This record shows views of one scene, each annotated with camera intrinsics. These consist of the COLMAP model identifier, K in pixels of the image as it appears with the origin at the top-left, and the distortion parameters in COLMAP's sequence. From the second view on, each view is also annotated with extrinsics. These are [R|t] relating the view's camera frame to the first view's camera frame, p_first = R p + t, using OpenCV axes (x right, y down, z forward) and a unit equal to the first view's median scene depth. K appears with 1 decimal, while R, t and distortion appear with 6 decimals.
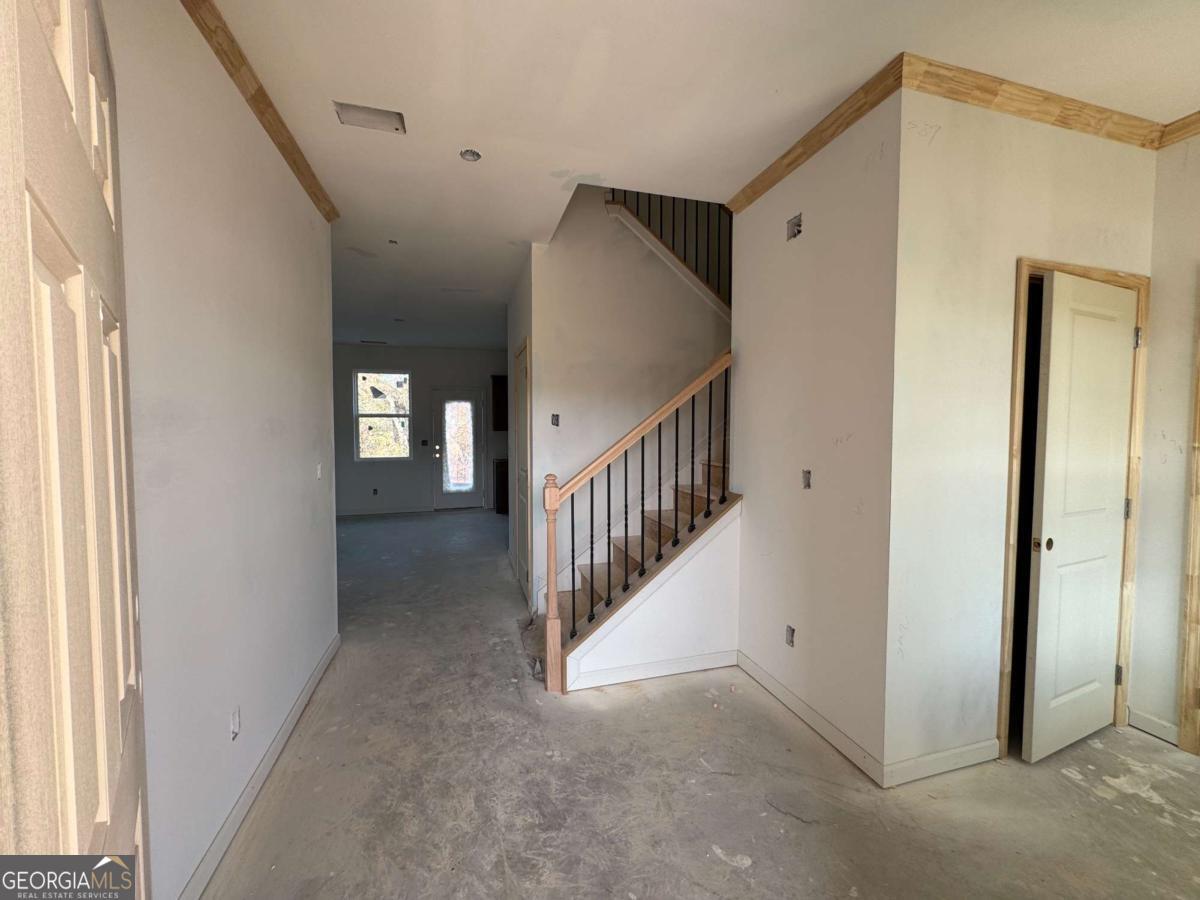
lens RADIAL K [[482.7, 0, 599.0], [0, 482.7, 450.9], [0, 0, 1]] dist [-0.004762, -0.001016]
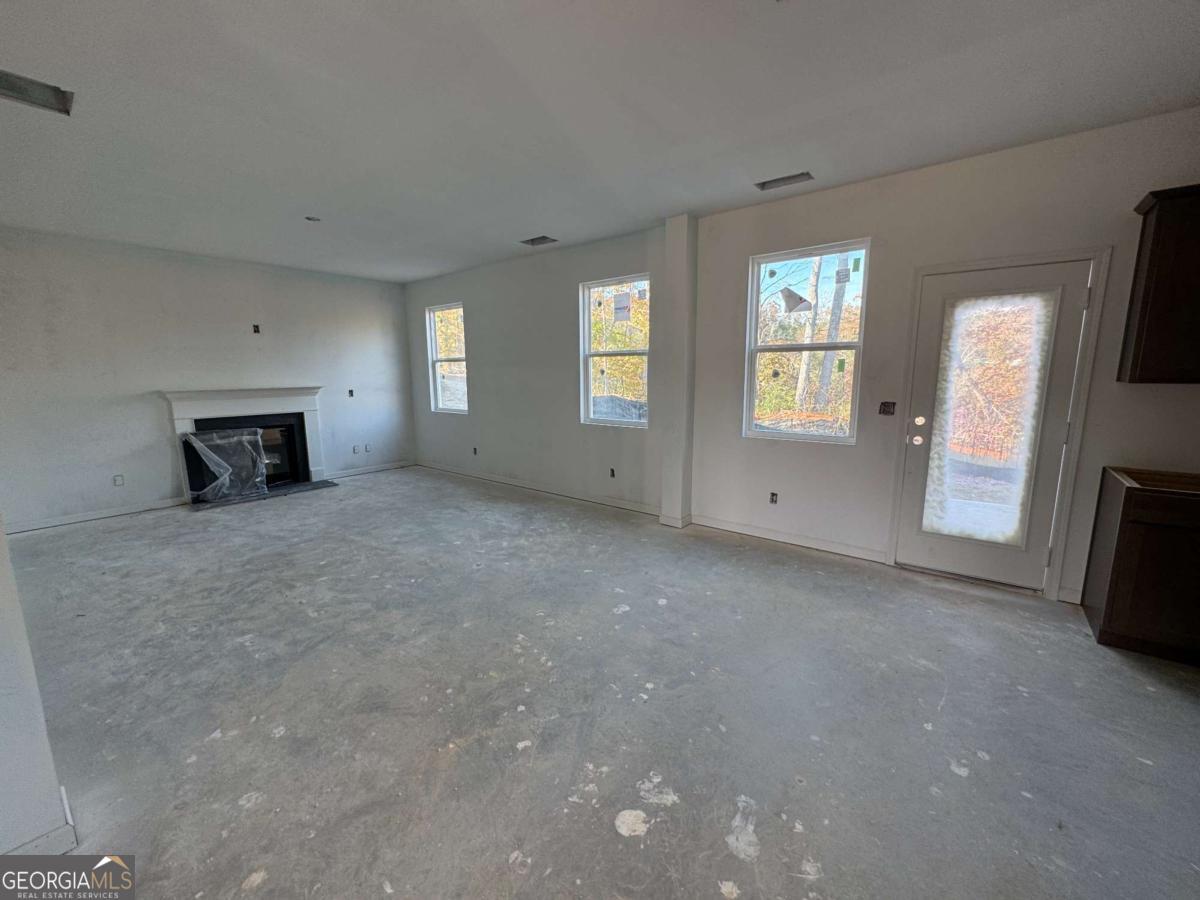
lens RADIAL K [[482.7, 0, 596.2], [0, 482.7, 451.3], [0, 0, 1]] dist [-0.004762, -0.001016]
pose [[0.578193, 0.127858, -0.805820, -0.161492], [-0.031680, 0.990418, 0.134416, -0.028055], [0.815285, -0.052190, 0.576704, 0.541159]]
